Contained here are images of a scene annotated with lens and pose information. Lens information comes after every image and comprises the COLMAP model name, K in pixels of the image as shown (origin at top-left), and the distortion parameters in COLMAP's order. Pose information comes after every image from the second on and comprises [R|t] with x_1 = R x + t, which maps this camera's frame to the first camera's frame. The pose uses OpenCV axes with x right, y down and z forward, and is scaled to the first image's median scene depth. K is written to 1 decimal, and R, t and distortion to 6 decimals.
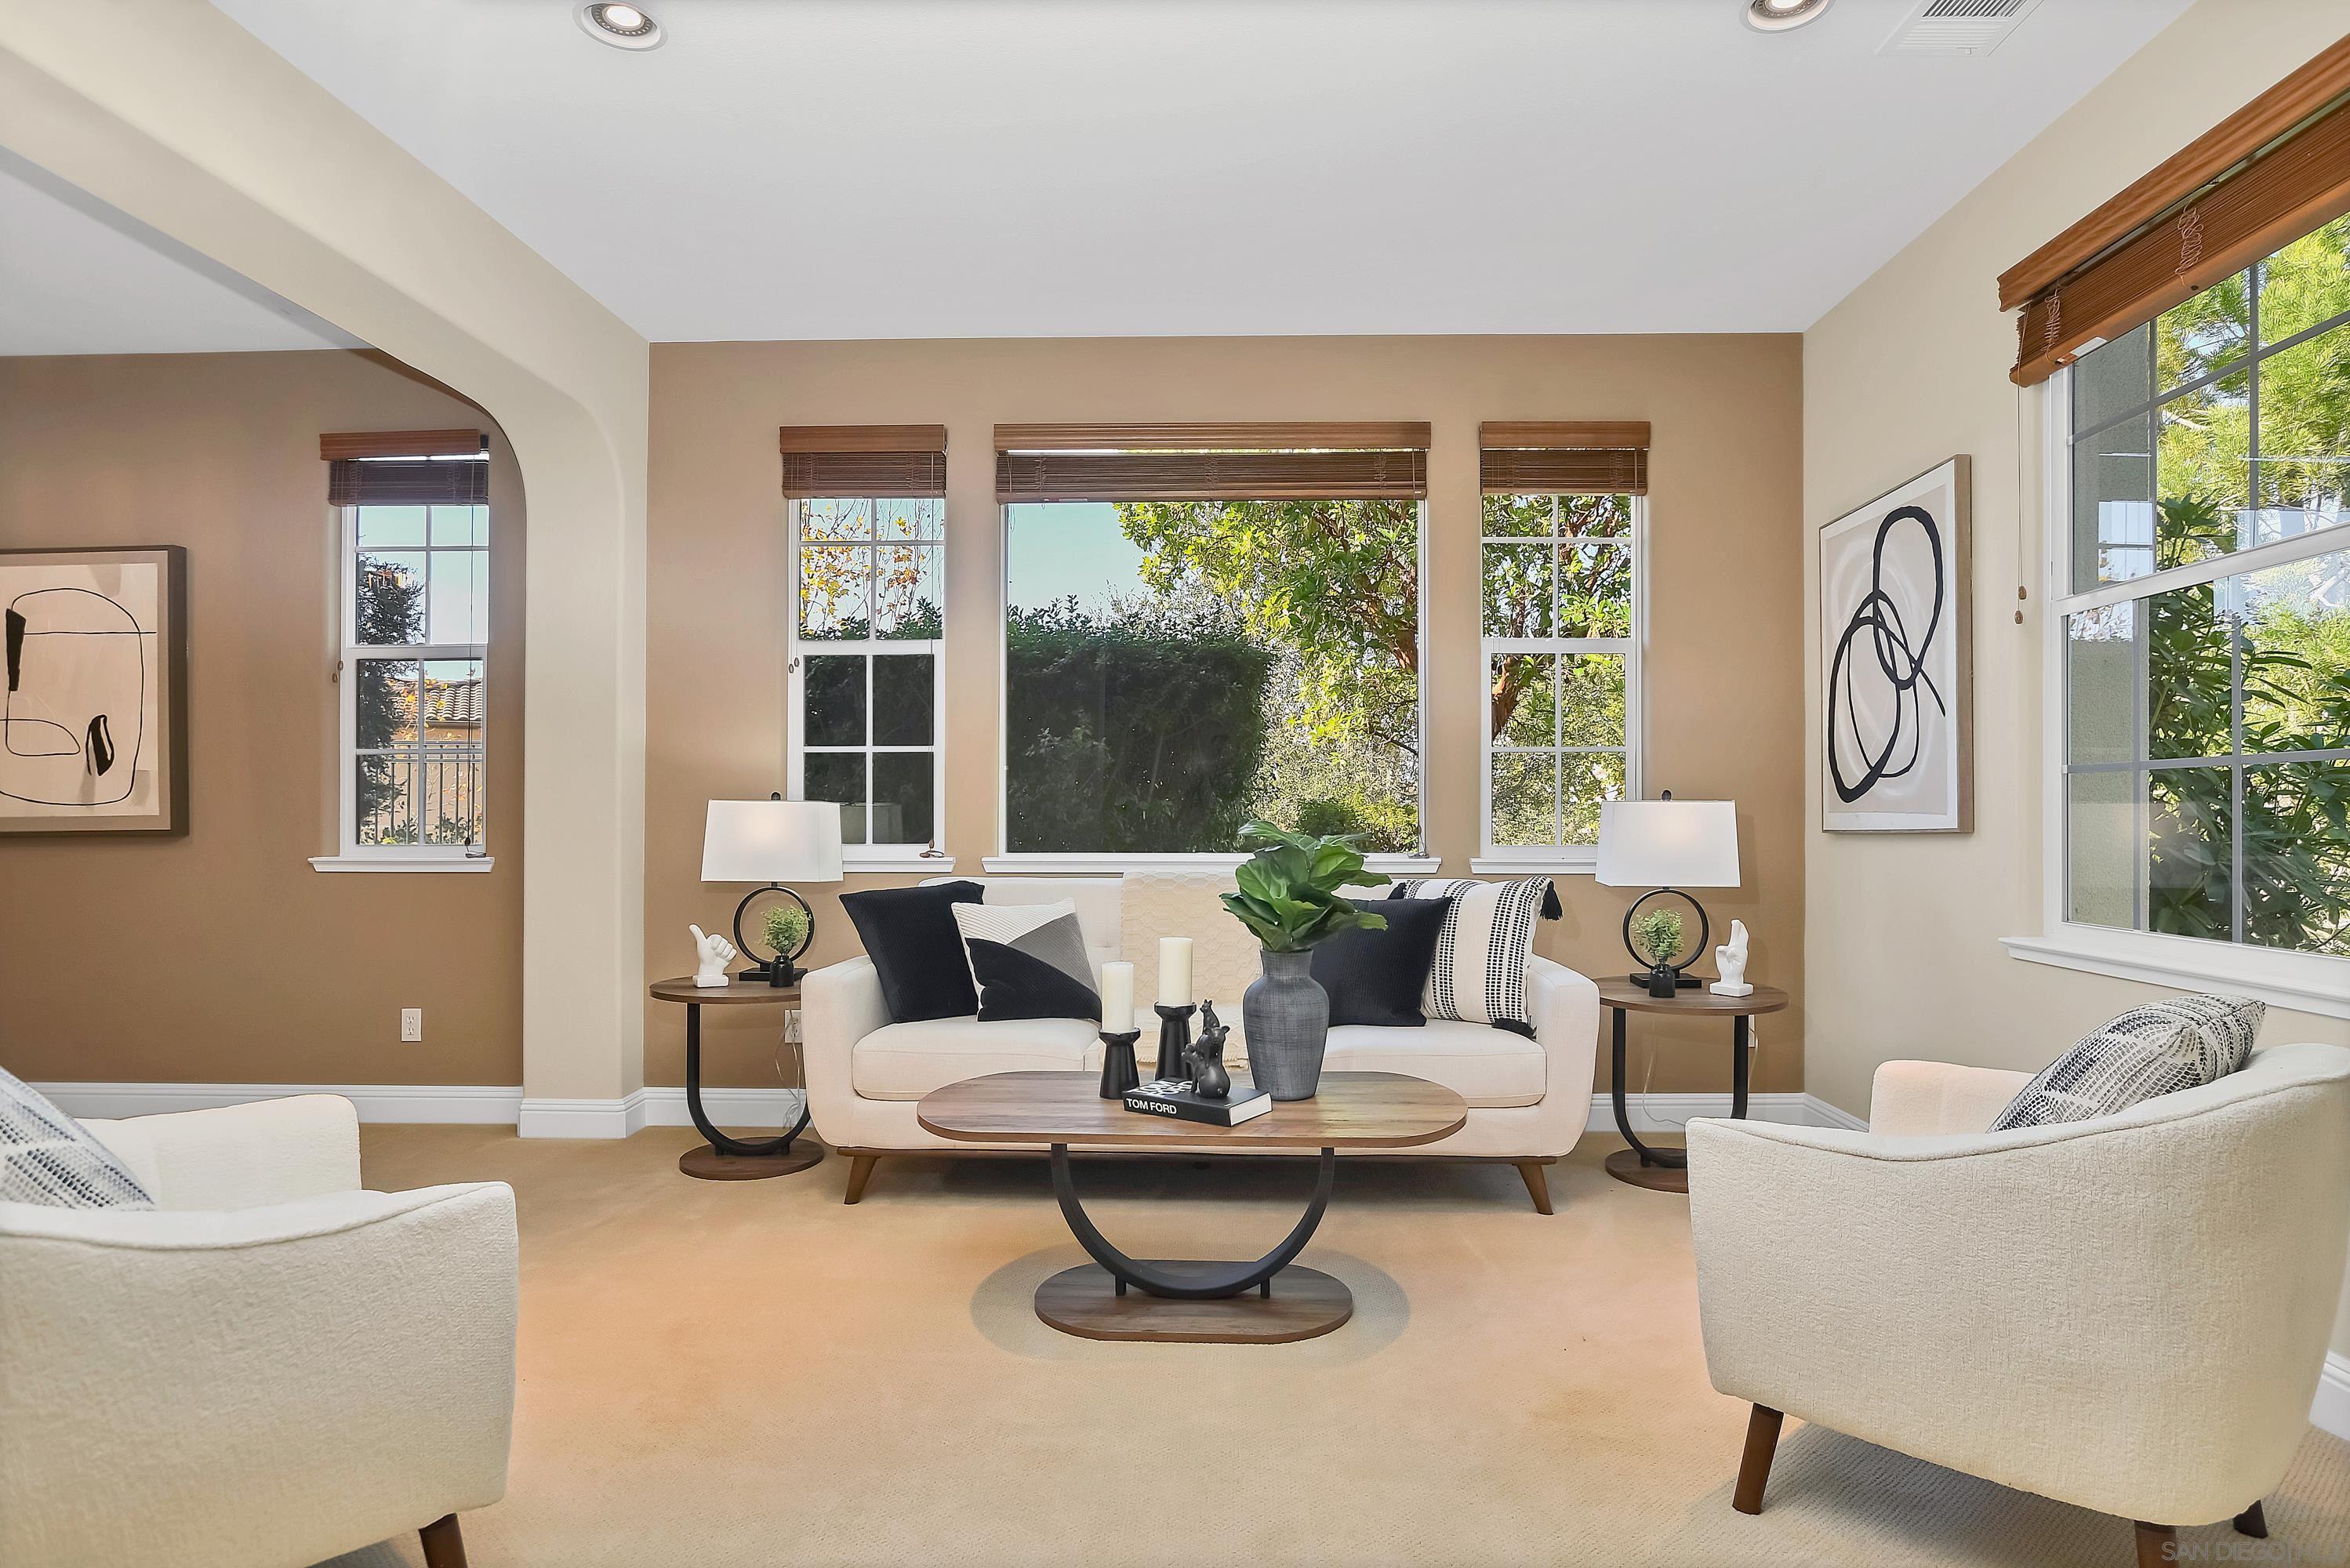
lens RADIAL K [[1268.2, 0, 1181.5], [0, 1268.2, 792.8], [0, 0, 1]] dist [-0.021029, -0.000147]
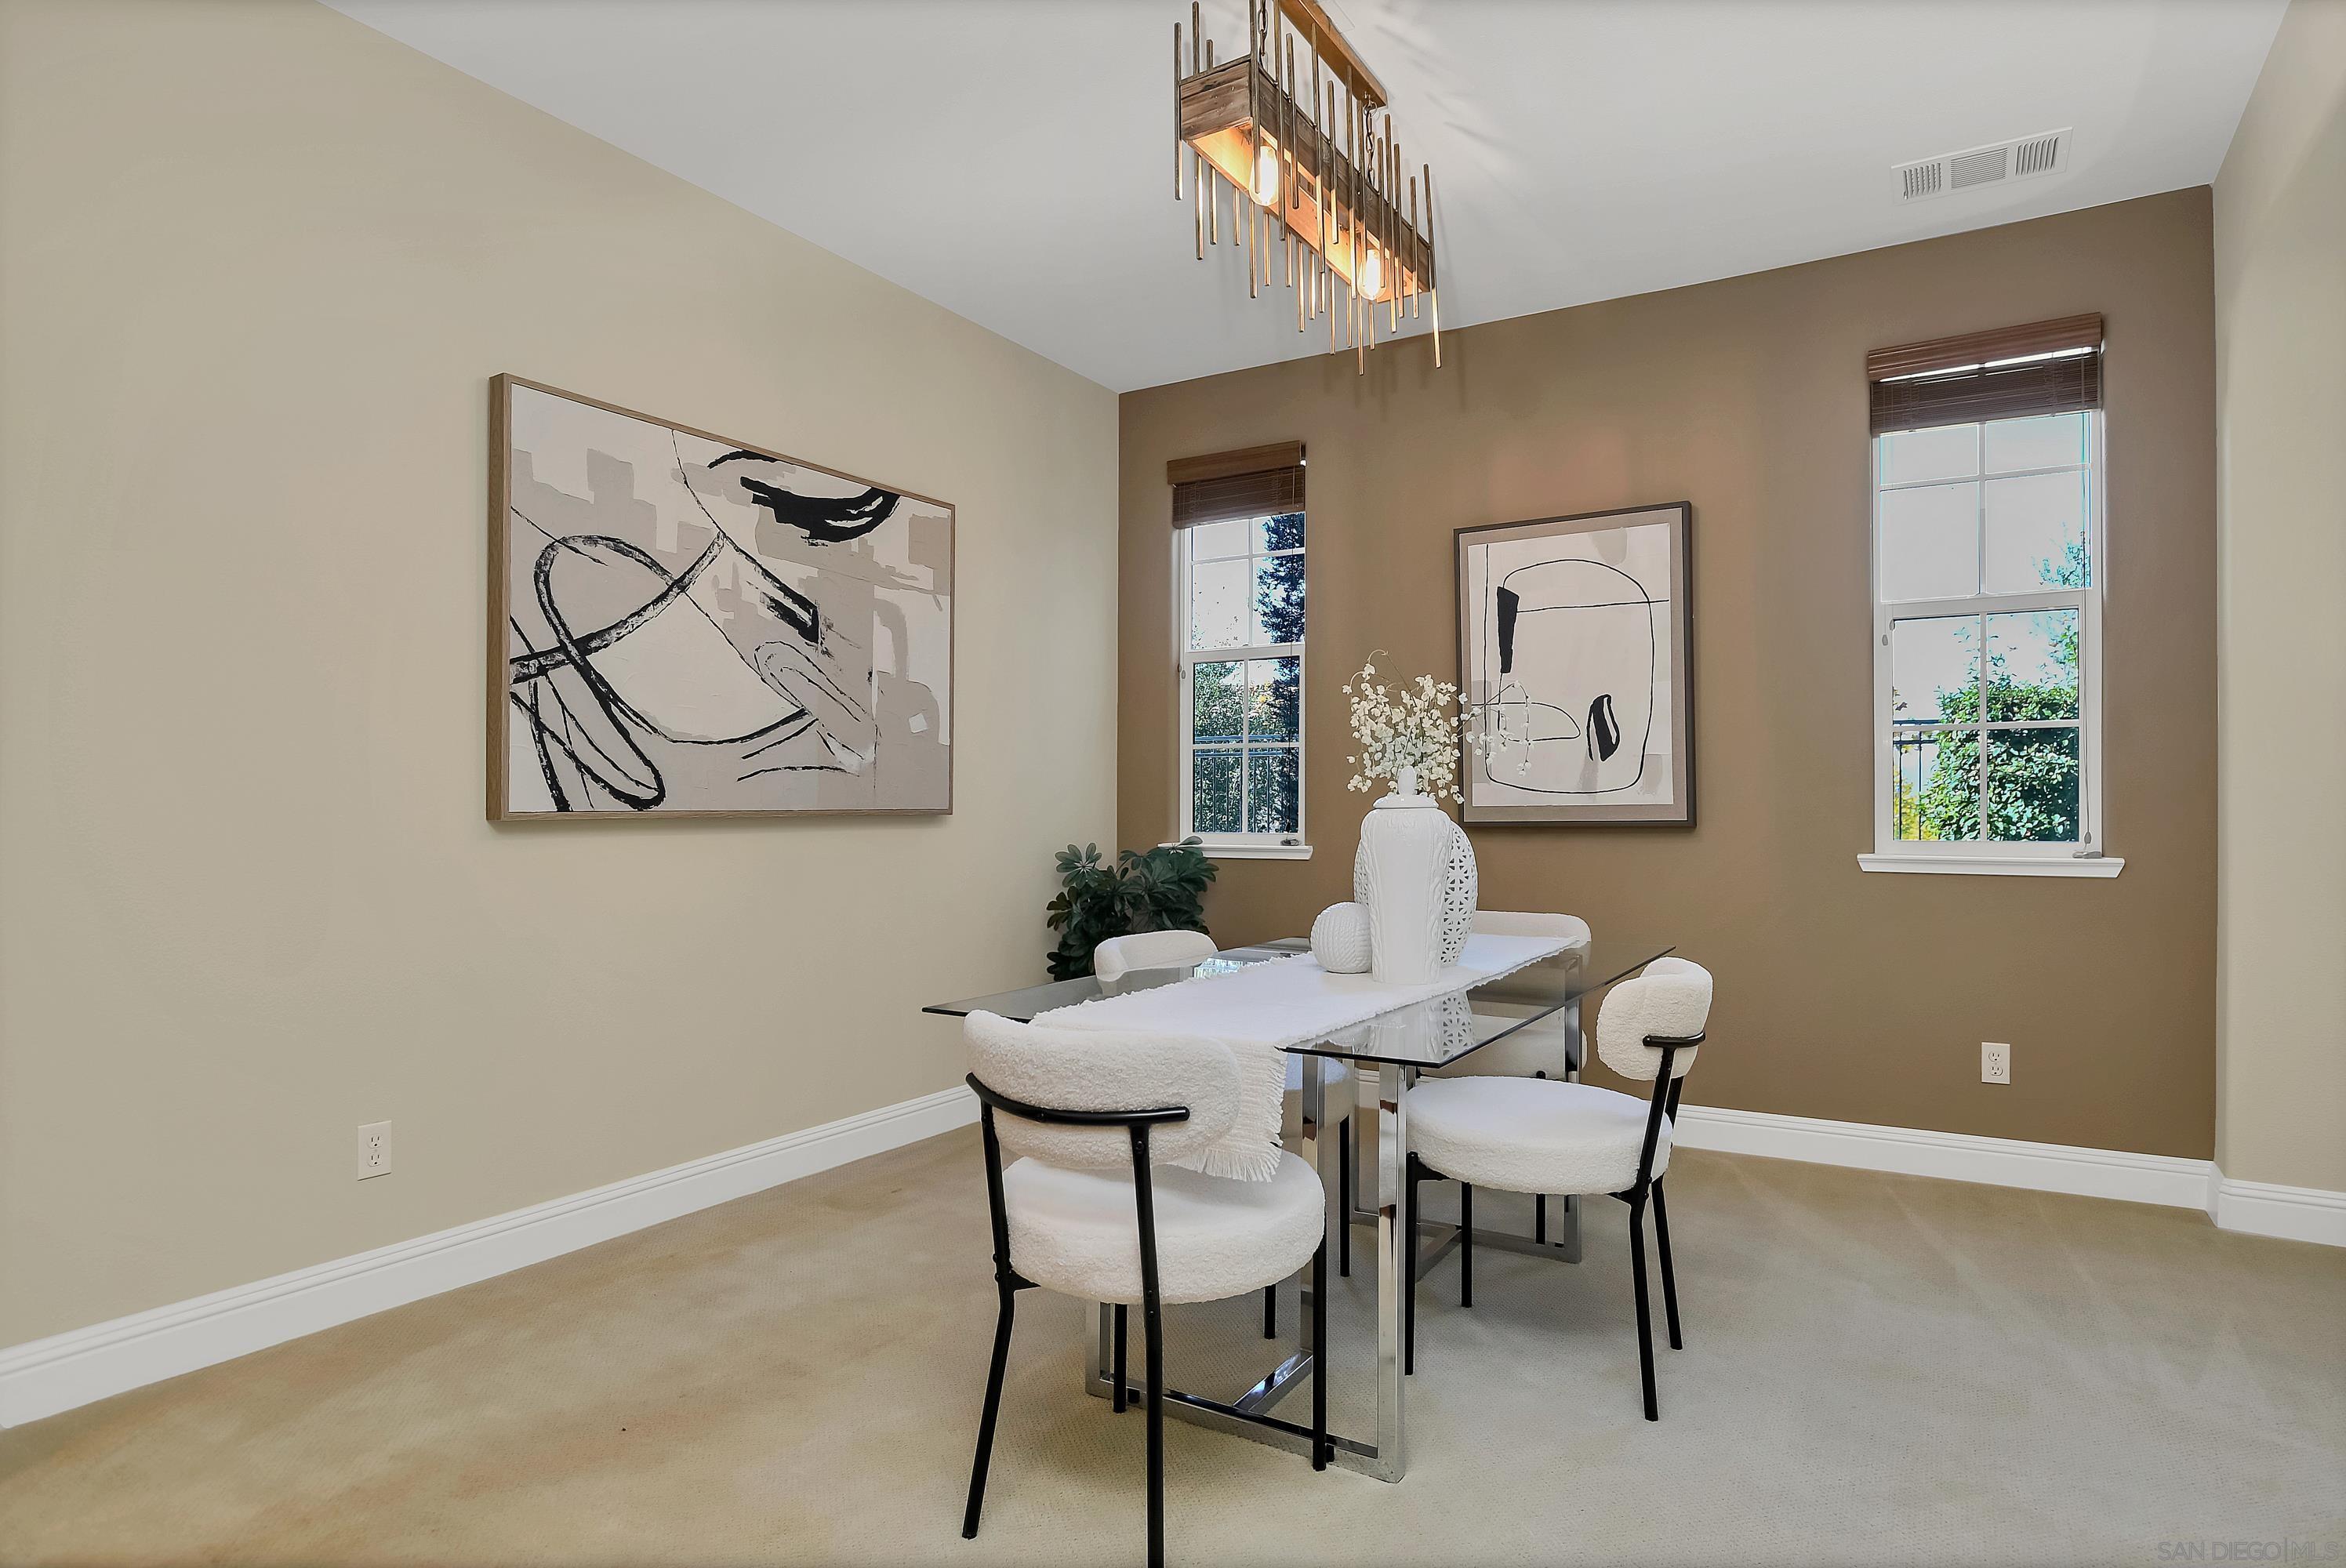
lens RADIAL K [[1289.7, 0, 1178.7], [0, 1289.7, 789.9], [0, 0, 1]] dist [0.008542, 0.000720]
pose [[0.879141, -0.003619, -0.476549, -0.688068], [0.005995, 0.999976, 0.003466, 0.002356], [0.476525, -0.005904, 0.879141, 0.015599]]
